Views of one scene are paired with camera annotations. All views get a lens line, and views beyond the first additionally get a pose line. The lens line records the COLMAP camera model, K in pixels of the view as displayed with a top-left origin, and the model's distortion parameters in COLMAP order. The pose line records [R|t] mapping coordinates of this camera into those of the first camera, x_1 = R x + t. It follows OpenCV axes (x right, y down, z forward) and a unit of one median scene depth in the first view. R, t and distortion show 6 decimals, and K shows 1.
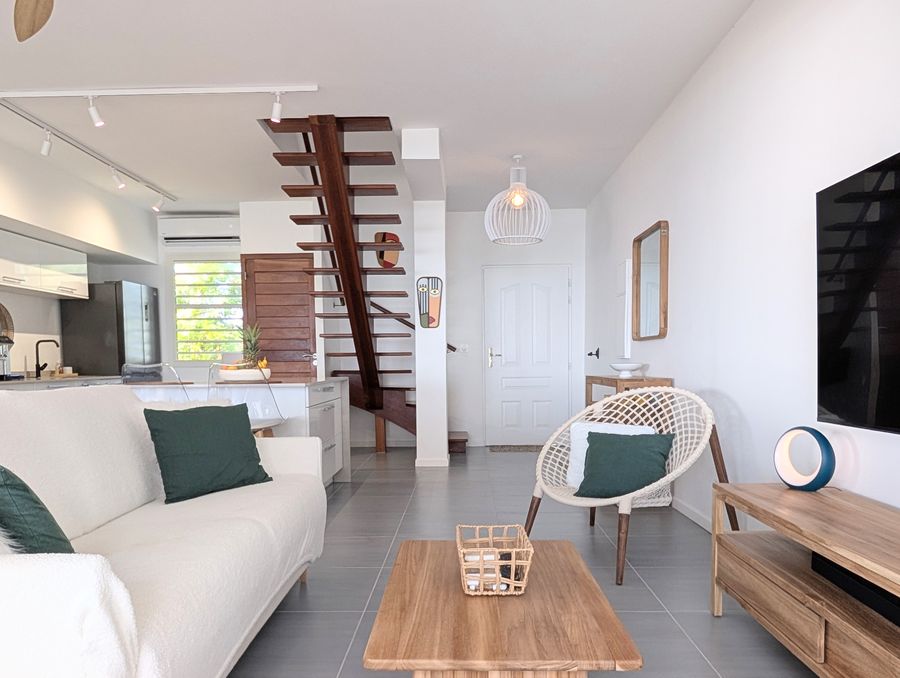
lens RADIAL K [[654.0, 0, 450.0], [0, 654.0, 339.0], [0, 0, 1]] dist [0.001629, -0.002969]
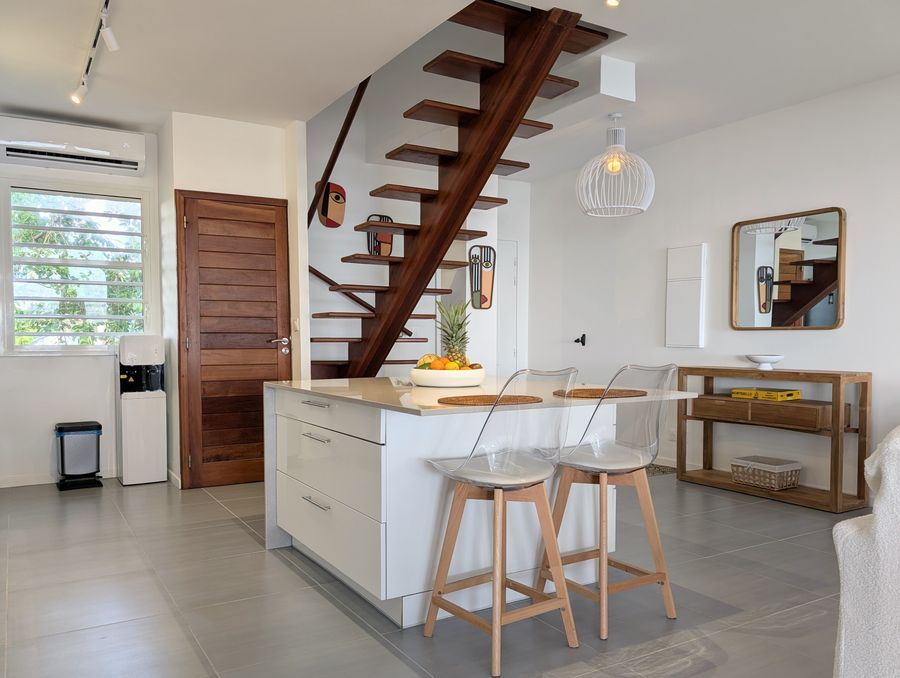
lens RADIAL K [[654.0, 0, 450.0], [0, 654.0, 339.0], [0, 0, 1]] dist [0.001629, -0.002969]
pose [[0.871155, 0.005599, 0.490976, -0.464188], [-0.023204, 0.999287, 0.029776, -0.002891], [-0.490459, -0.037332, 0.870664, 0.309738]]
